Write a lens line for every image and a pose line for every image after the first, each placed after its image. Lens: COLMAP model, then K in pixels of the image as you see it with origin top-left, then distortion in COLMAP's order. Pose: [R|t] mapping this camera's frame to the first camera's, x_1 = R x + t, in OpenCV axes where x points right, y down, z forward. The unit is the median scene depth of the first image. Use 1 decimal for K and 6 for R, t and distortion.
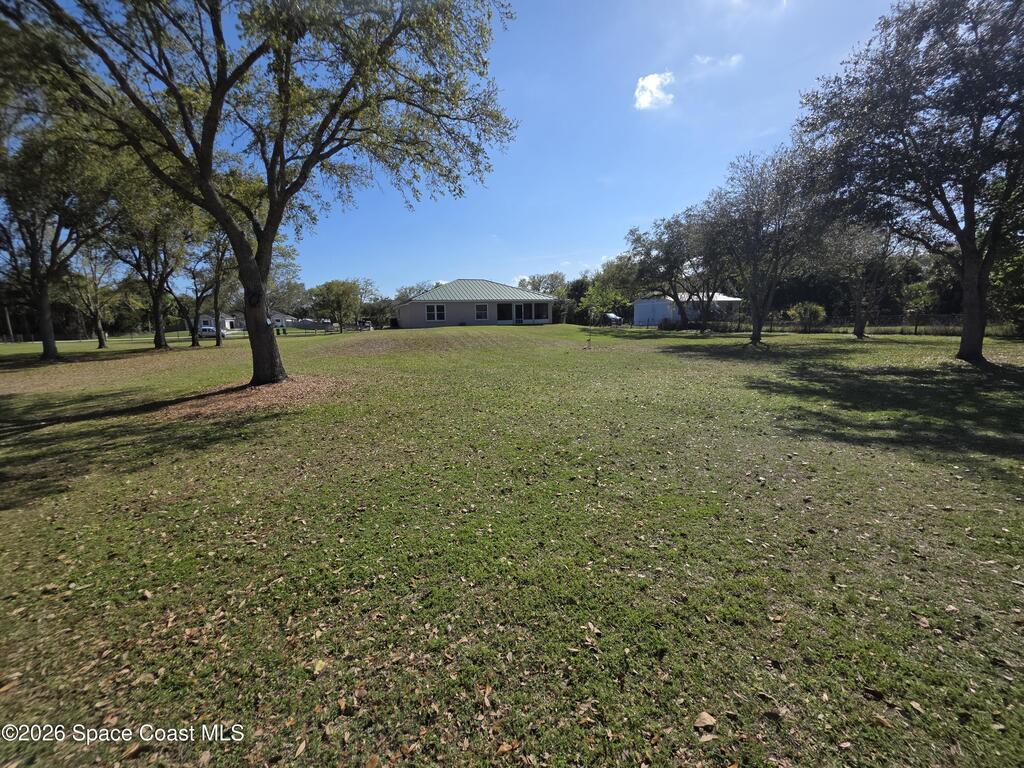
lens RADIAL K [[414.1, 0, 507.9], [0, 414.1, 380.1], [0, 0, 1]] dist [0.000057, -0.000166]
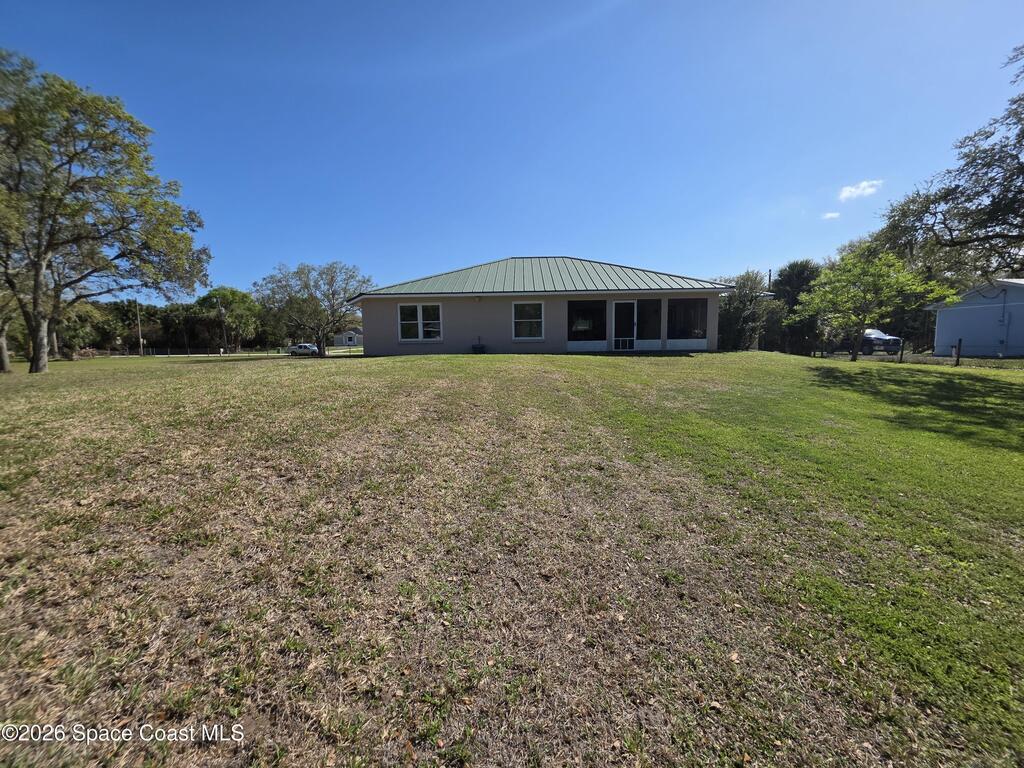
lens RADIAL K [[414.1, 0, 507.9], [0, 414.1, 380.1], [0, 0, 1]] dist [0.000057, -0.000166]
pose [[0.915479, 0.049206, -0.399347, 0.083491], [-0.067050, 0.997273, -0.030830, -0.084441], [0.396741, 0.055001, 0.916281, 0.572095]]
